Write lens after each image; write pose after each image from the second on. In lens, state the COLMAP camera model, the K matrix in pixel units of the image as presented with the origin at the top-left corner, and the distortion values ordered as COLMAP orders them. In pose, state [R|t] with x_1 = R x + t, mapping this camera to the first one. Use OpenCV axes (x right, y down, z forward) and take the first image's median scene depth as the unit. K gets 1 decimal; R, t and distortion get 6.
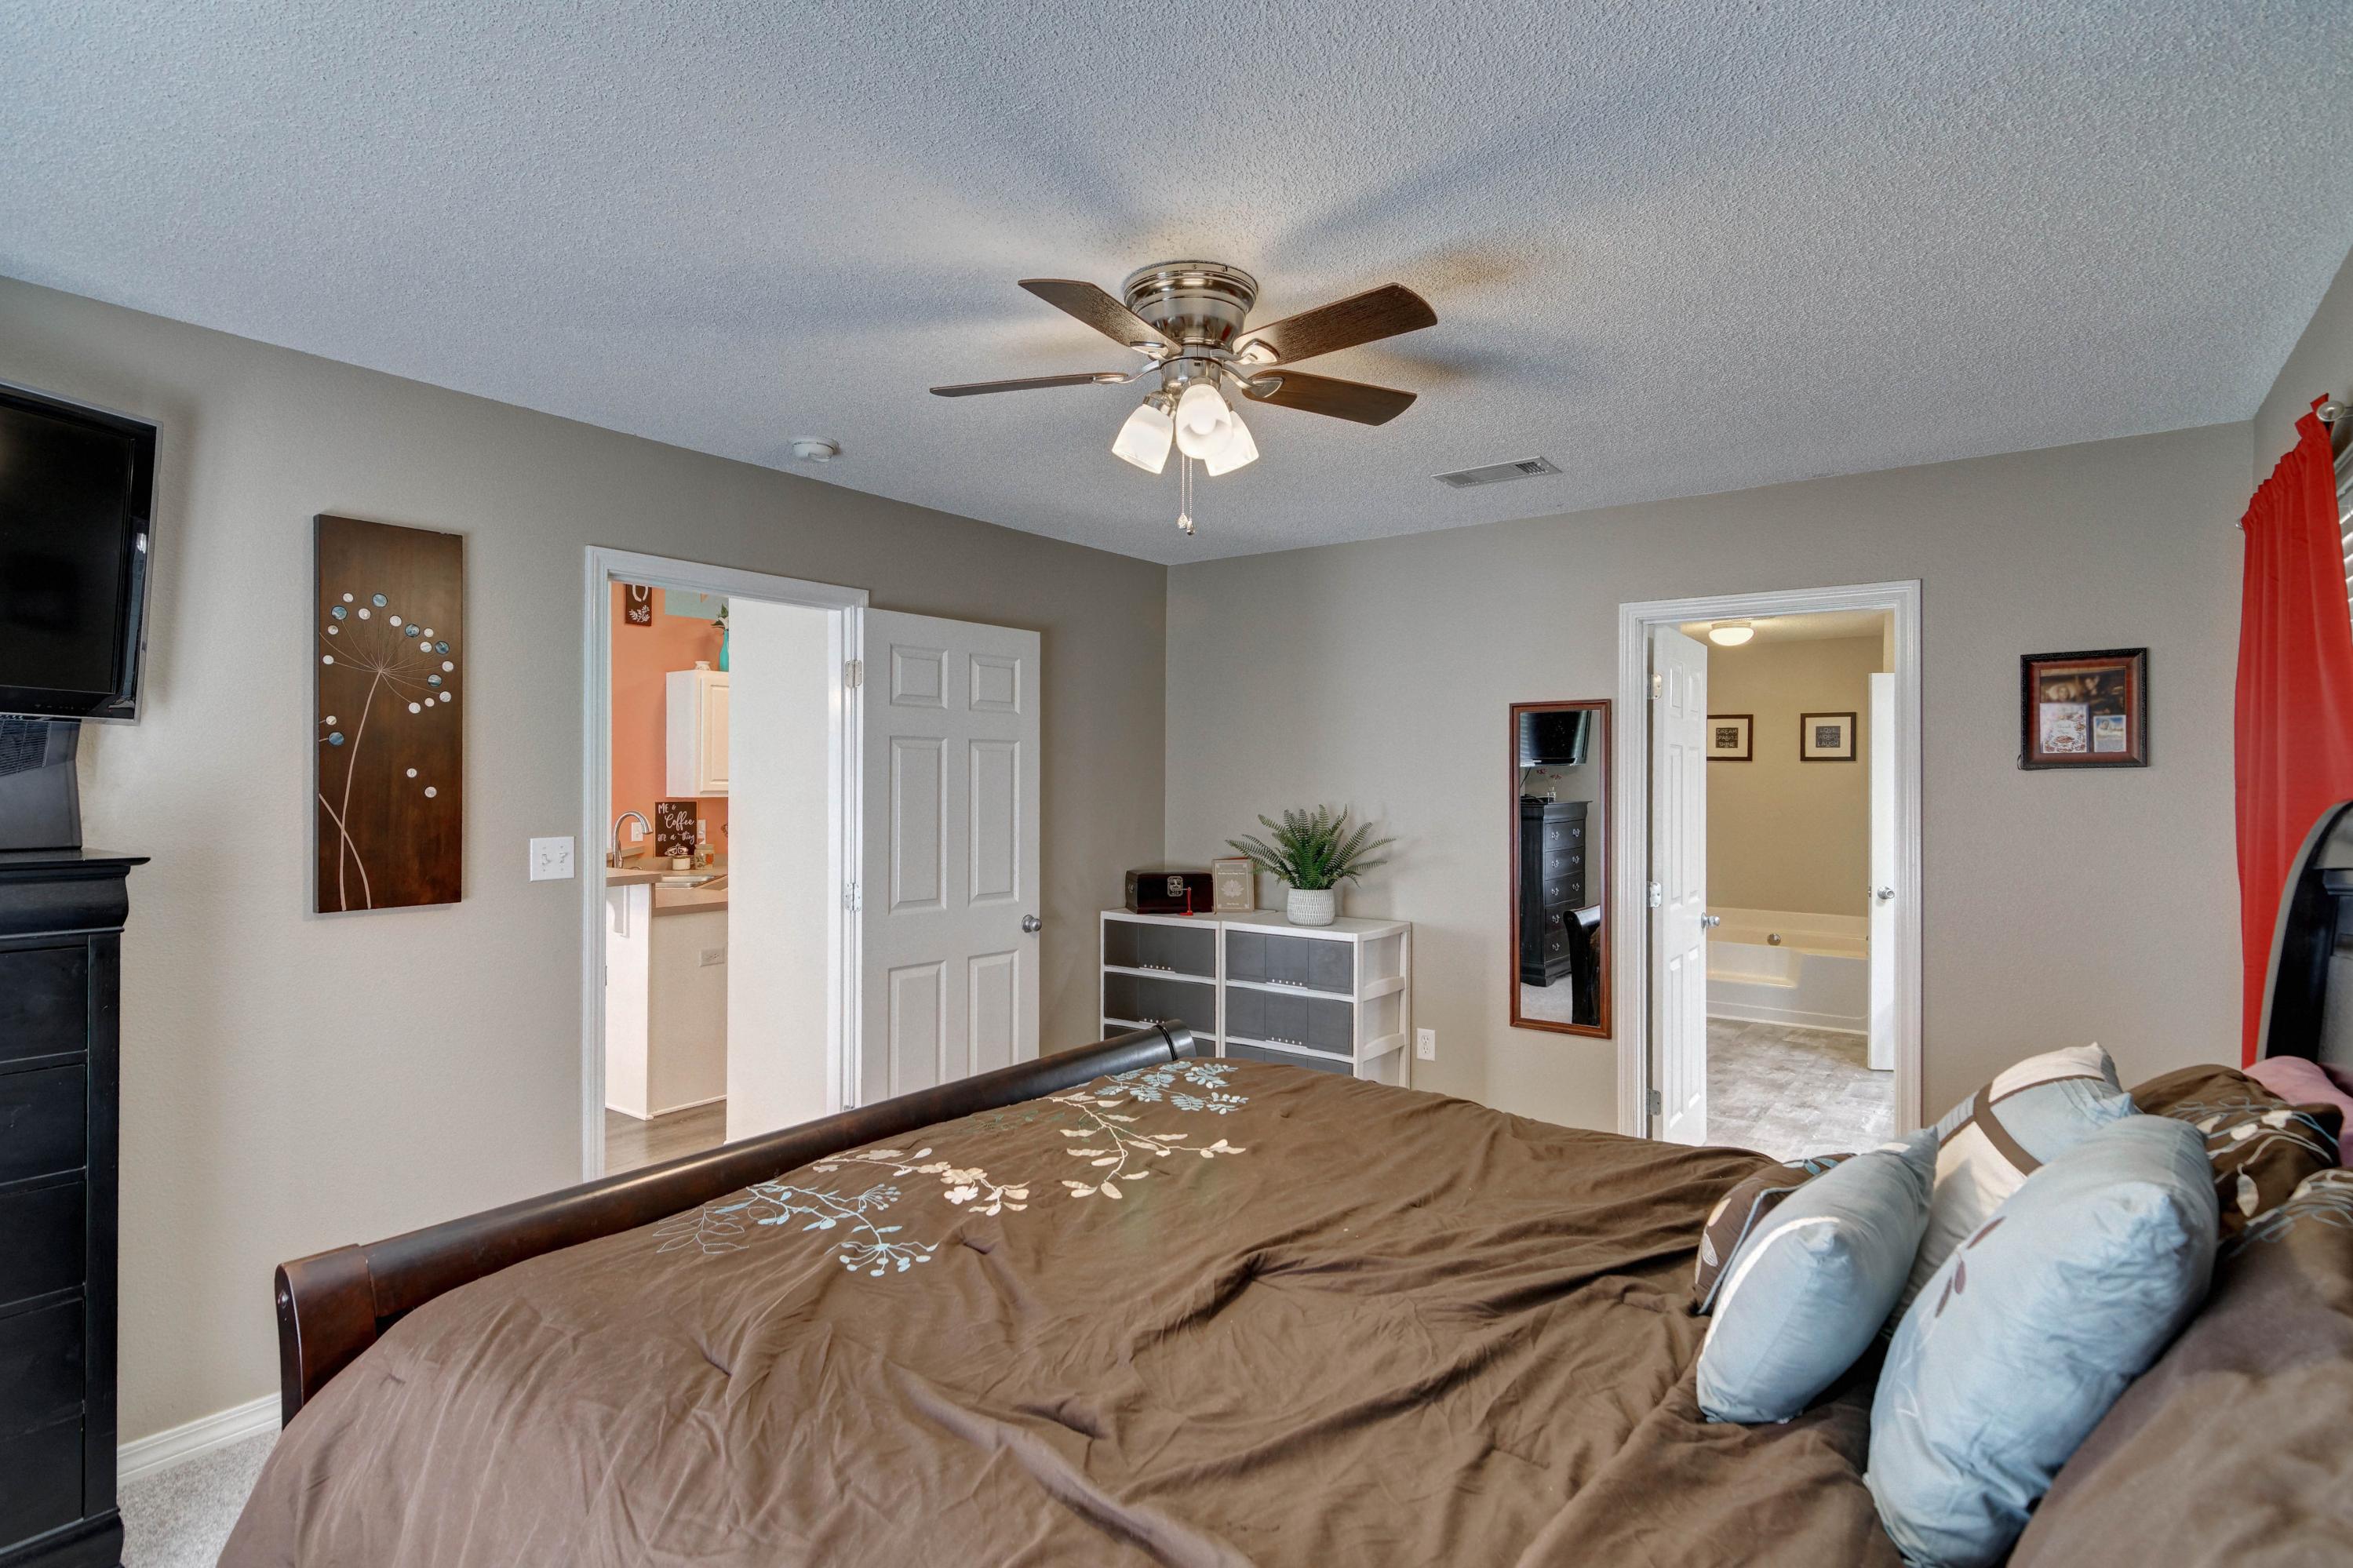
lens RADIAL K [[1135.6, 0, 1172.9], [0, 1135.6, 777.4], [0, 0, 1]] dist [0.007290, 0.000024]
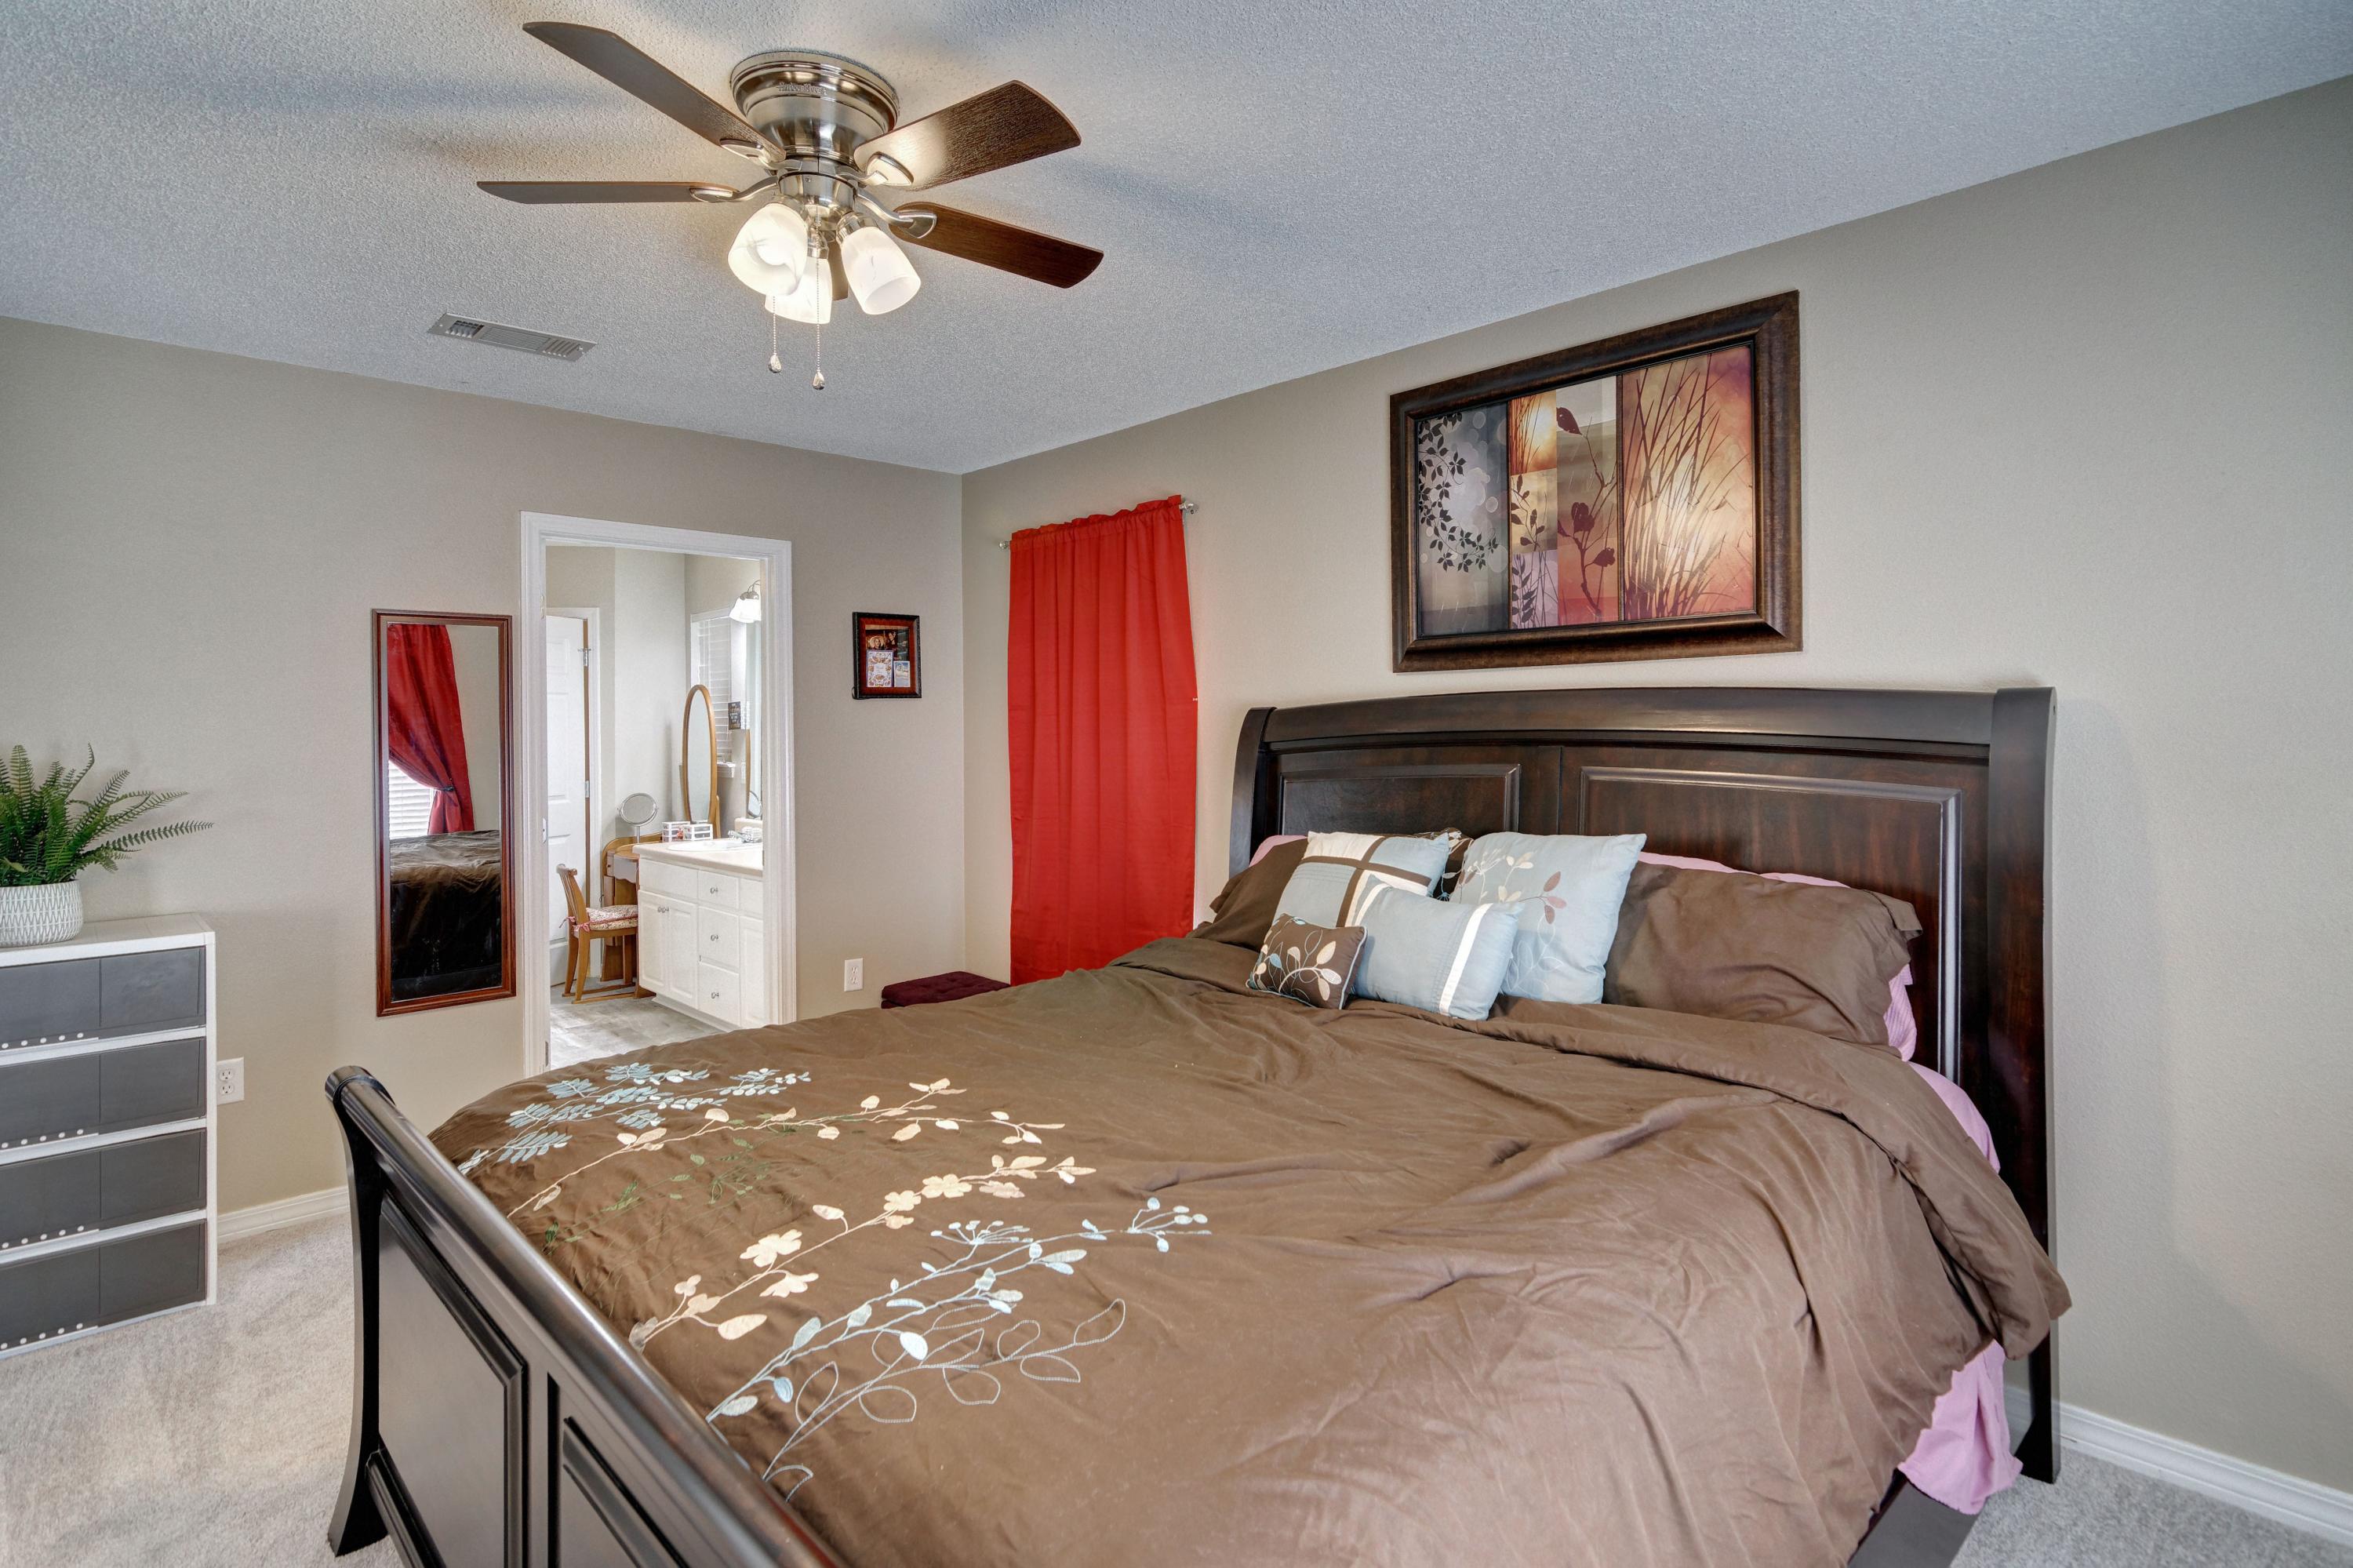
lens RADIAL K [[1157.4, 0, 1179.0], [0, 1157.4, 722.6], [0, 0, 1]] dist [0.013773, 0.000231]
pose [[0.183754, -0.005007, 0.982959, -0.619893], [0.008162, 0.999960, 0.003568, 0.023372], [-0.982938, 0.007368, 0.183788, 0.467208]]
